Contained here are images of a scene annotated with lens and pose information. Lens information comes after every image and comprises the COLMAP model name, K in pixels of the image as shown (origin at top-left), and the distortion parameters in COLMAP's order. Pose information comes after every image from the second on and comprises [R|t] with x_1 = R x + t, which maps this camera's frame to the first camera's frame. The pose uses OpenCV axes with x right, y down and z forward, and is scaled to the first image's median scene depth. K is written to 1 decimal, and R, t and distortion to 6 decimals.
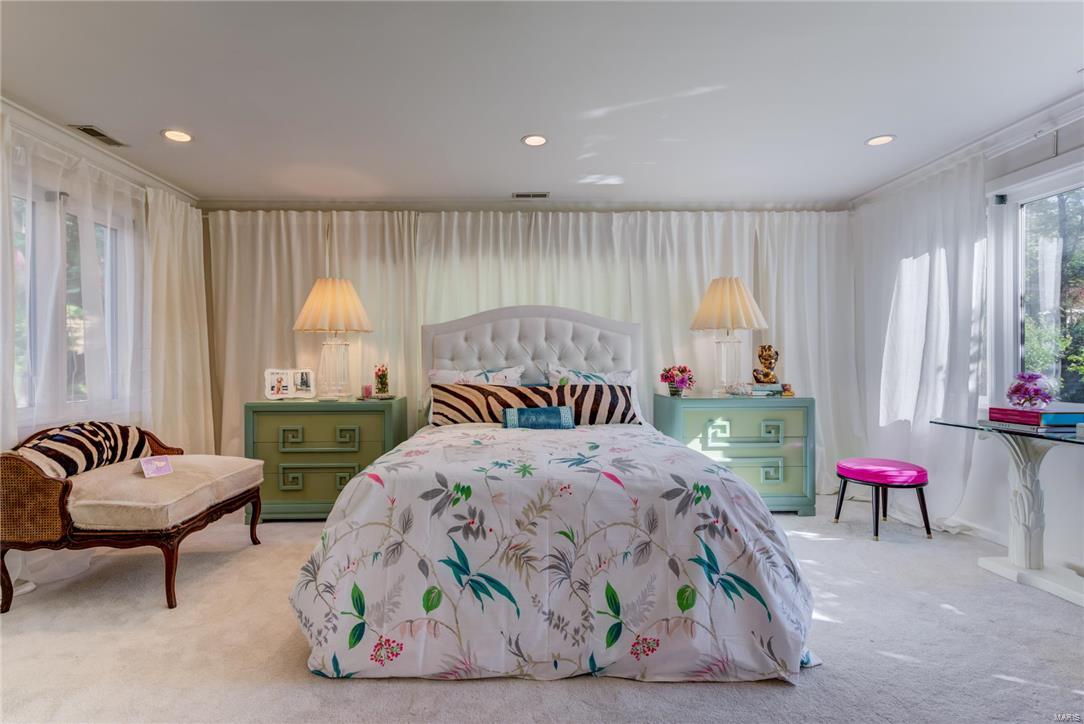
lens RADIAL K [[539.1, 0, 536.5], [0, 539.1, 361.3], [0, 0, 1]] dist [0.010237, -0.000138]
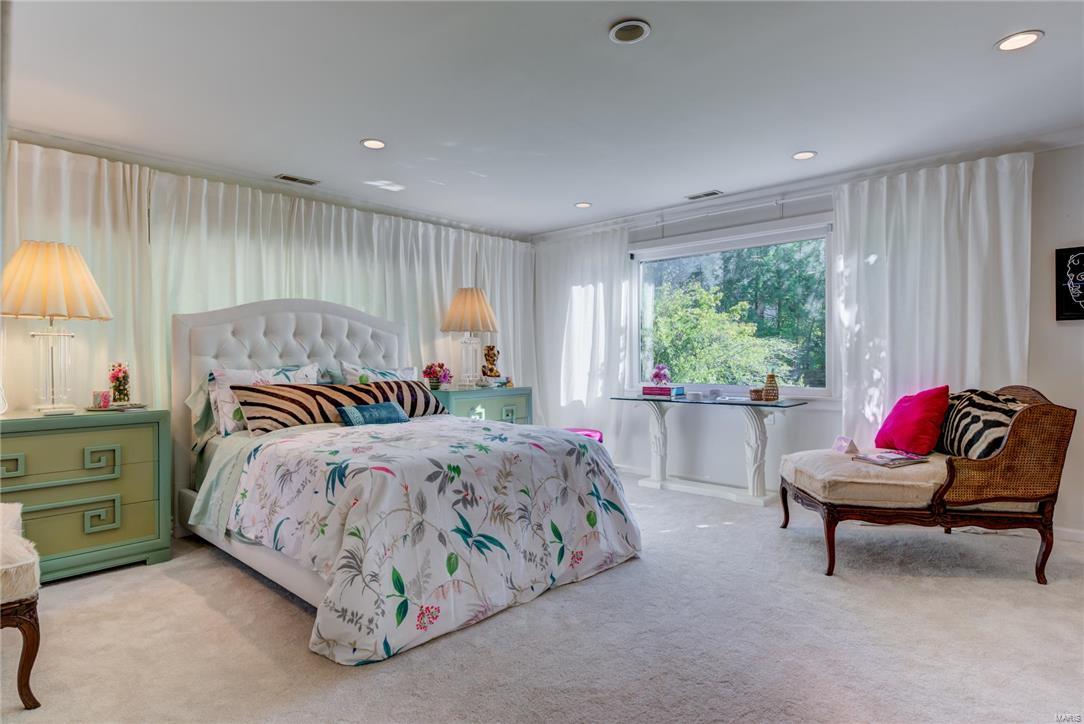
lens RADIAL K [[597.9, 0, 542.5], [0, 597.9, 358.9], [0, 0, 1]] dist [0.001973, 0.000631]
pose [[0.689237, -0.001512, 0.724534, -0.886078], [0.003288, 0.999994, -0.001041, 0.003562], [-0.724528, 0.003100, 0.689238, -0.021284]]
